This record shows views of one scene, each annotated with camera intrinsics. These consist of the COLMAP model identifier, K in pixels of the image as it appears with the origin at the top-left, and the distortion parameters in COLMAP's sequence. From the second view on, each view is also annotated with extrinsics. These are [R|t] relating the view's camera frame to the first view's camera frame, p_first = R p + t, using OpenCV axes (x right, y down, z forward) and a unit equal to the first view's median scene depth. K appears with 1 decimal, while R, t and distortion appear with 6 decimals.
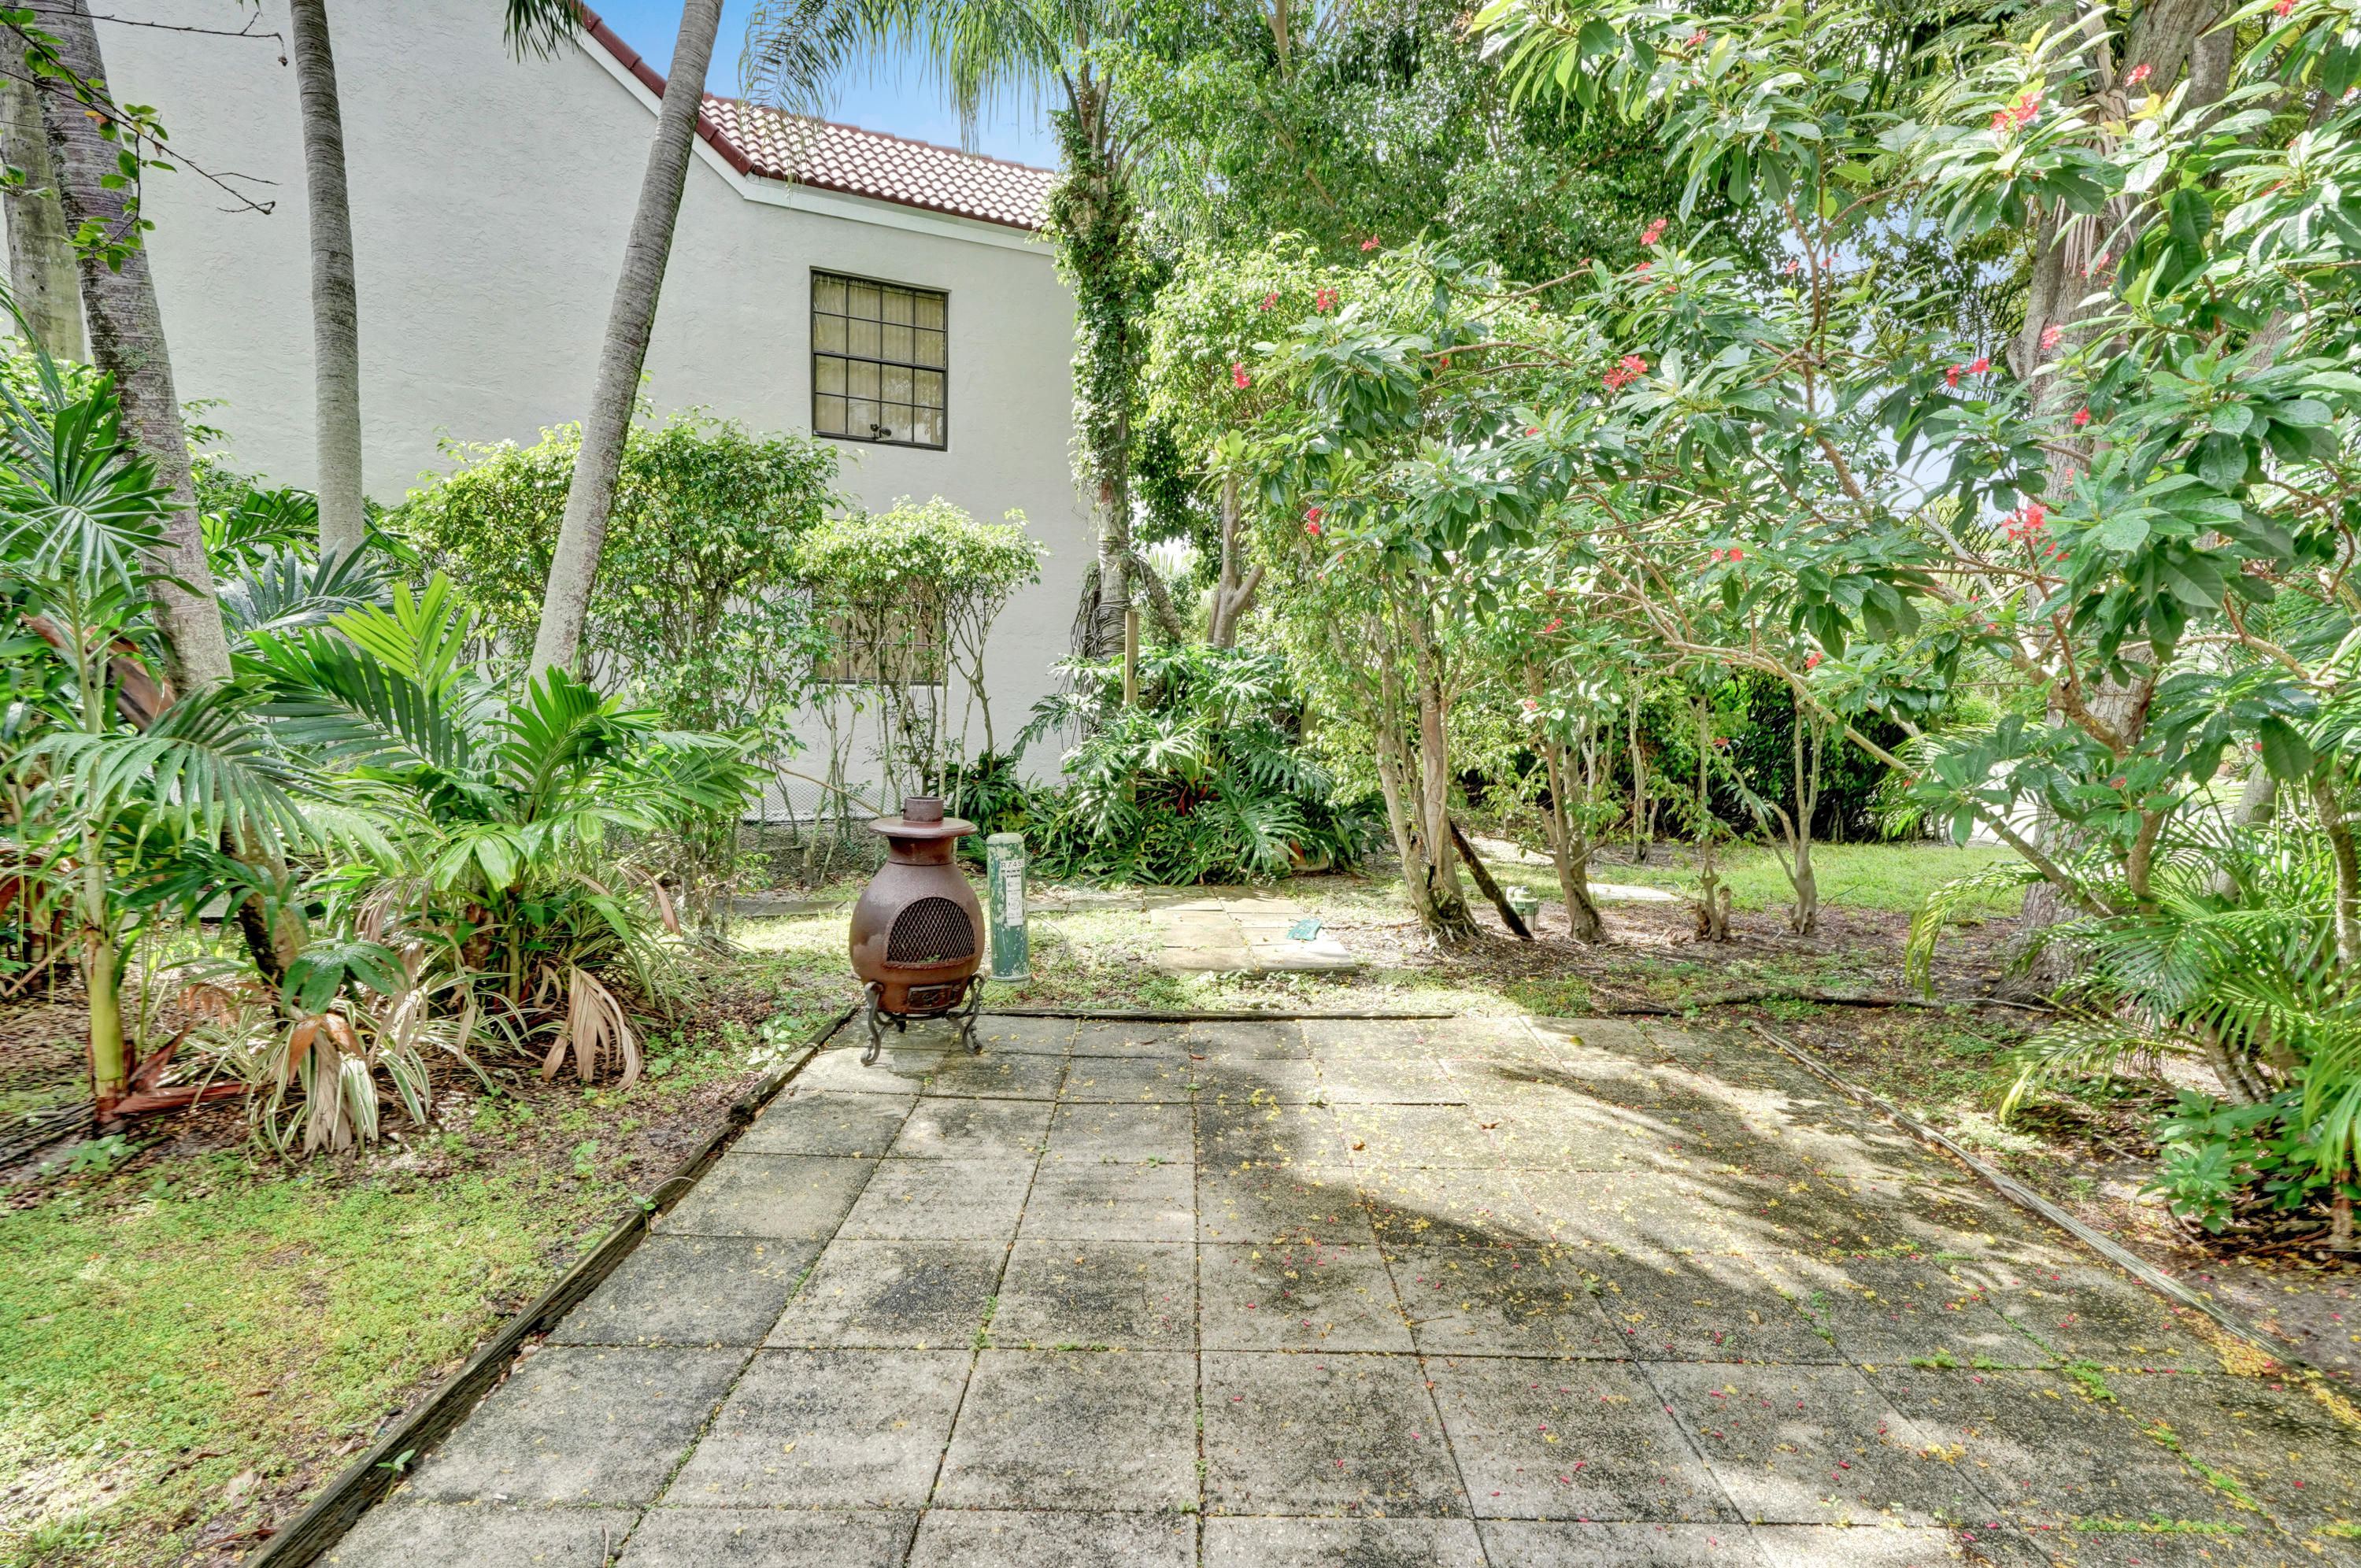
lens RADIAL K [[1126.4, 0, 1180.5], [0, 1126.4, 784.0], [0, 0, 1]] dist [-0.001792, 0.000257]
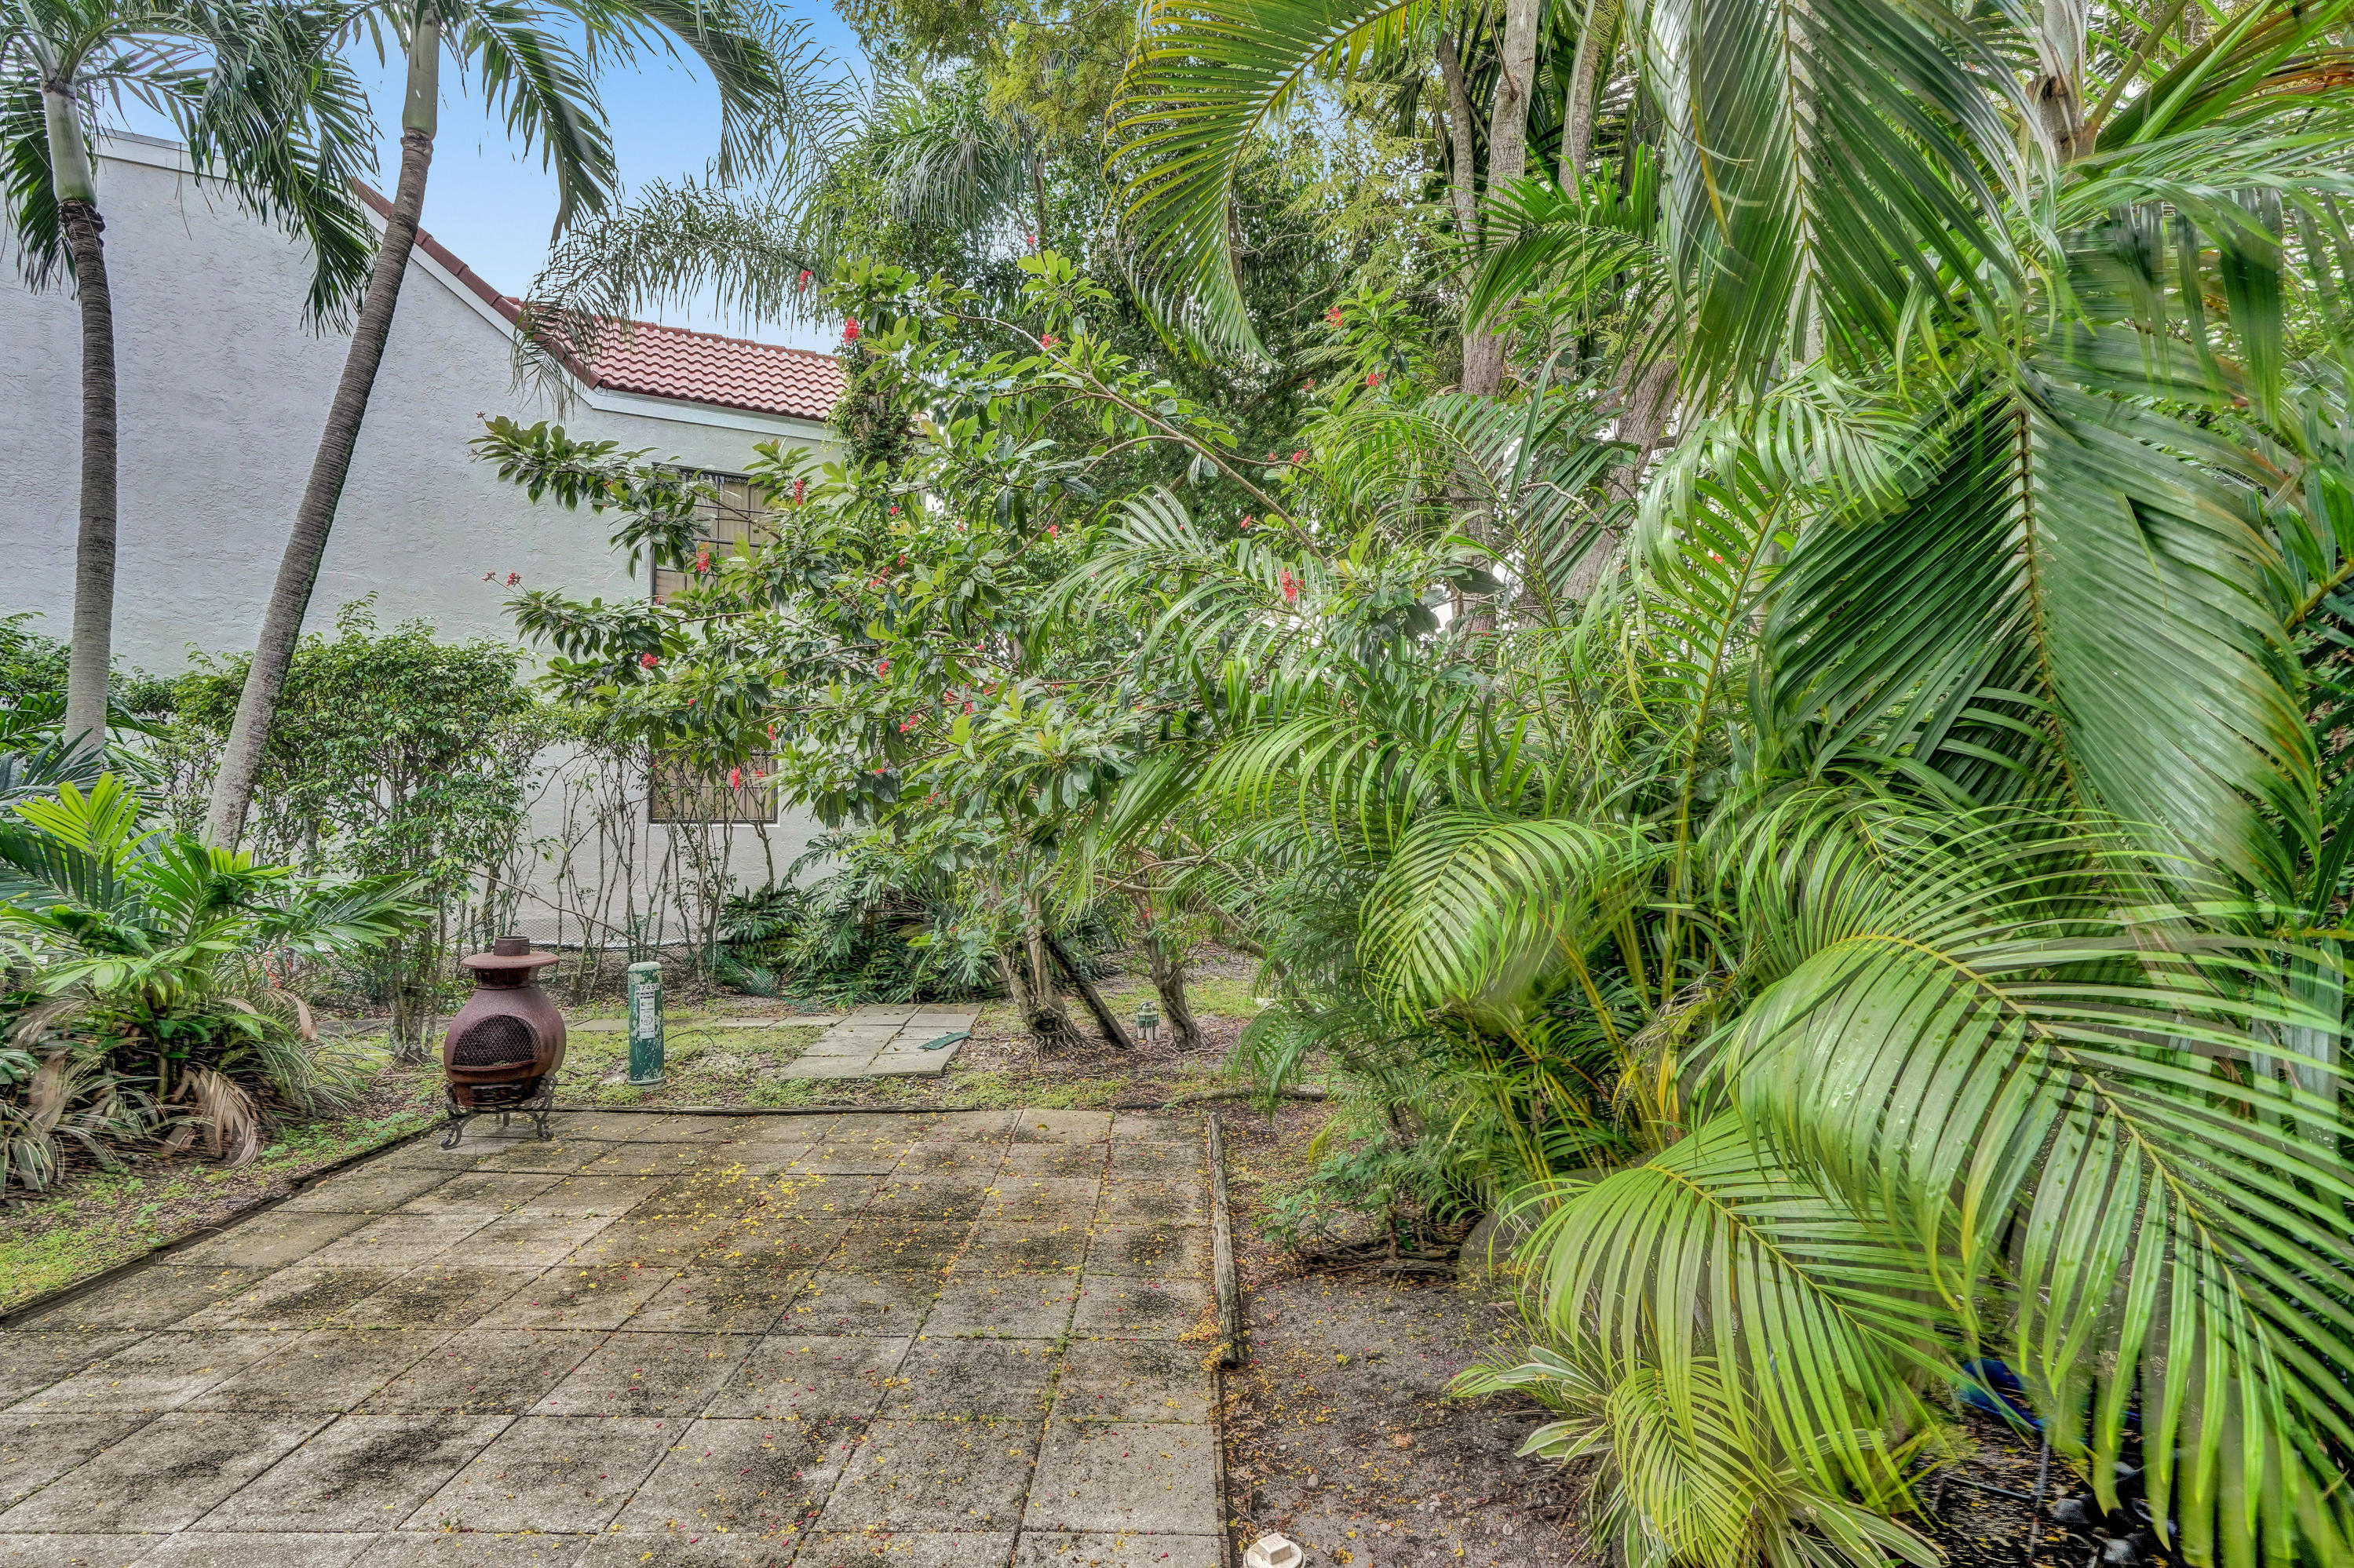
lens RADIAL K [[1114.6, 0, 1177.1], [0, 1114.6, 800.6], [0, 0, 1]] dist [0.000129, 0.000463]
pose [[0.999956, -0.009324, 0.001340, 0.507711], [0.009407, 0.995912, -0.089837, -0.019827], [-0.000497, 0.089846, 0.995956, -0.264477]]
